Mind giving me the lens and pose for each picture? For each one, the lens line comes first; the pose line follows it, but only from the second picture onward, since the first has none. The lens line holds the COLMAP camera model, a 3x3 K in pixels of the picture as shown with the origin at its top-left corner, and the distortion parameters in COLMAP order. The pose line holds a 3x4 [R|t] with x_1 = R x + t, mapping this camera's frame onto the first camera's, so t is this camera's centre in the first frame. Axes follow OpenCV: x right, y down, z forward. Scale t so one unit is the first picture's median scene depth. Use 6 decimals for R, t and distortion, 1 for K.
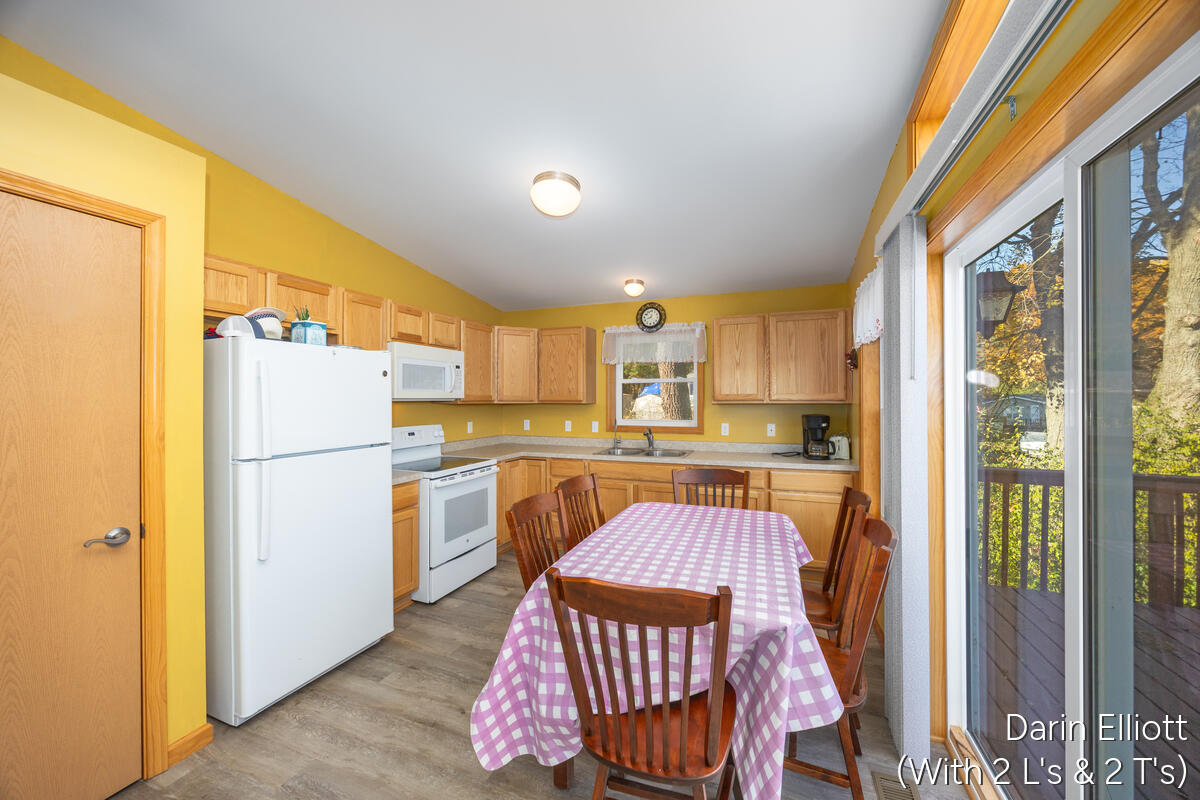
lens RADIAL K [[456.6, 0, 603.0], [0, 456.6, 401.6], [0, 0, 1]] dist [-0.006983, -0.000021]
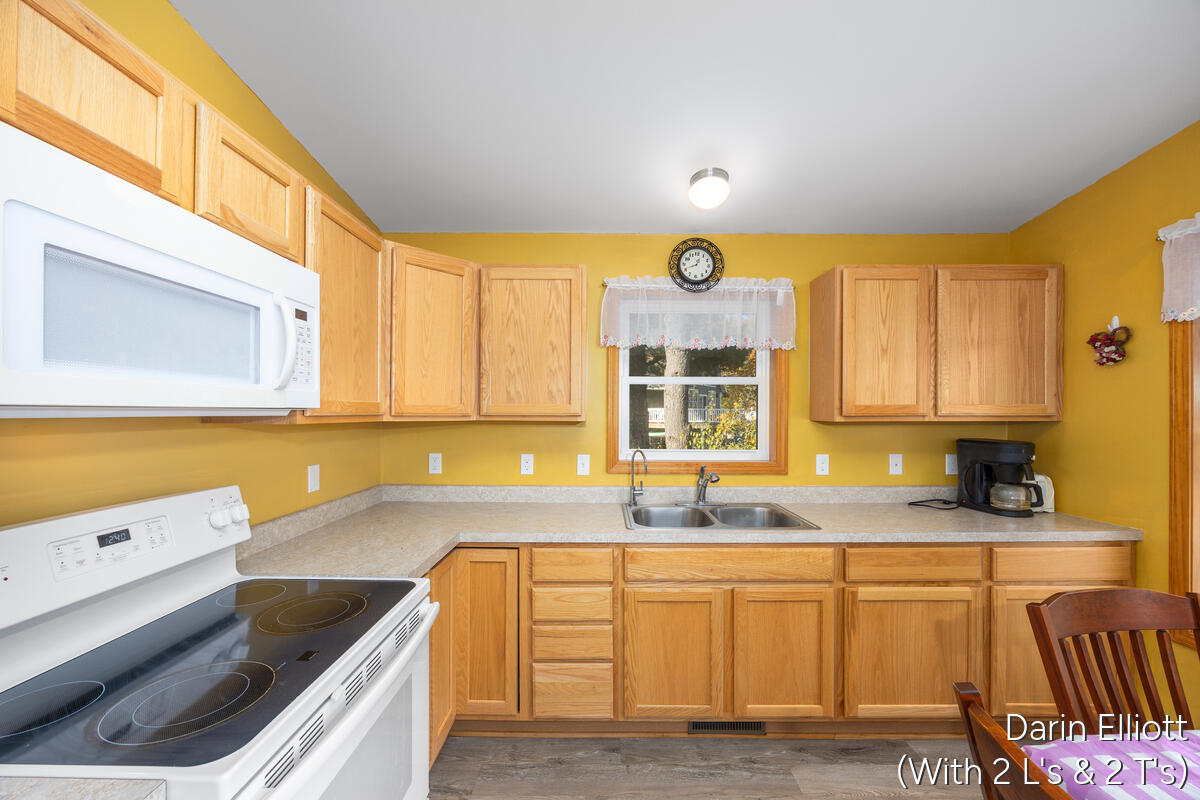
lens RADIAL K [[462.6, 0, 607.1], [0, 462.6, 412.2], [0, 0, 1]] dist [-0.009597, -0.000158]
pose [[0.931871, 0.003495, 0.362774, -0.225090], [-0.001319, 0.999980, -0.006246, -0.002750], [-0.362788, 0.005342, 0.931856, 0.588068]]
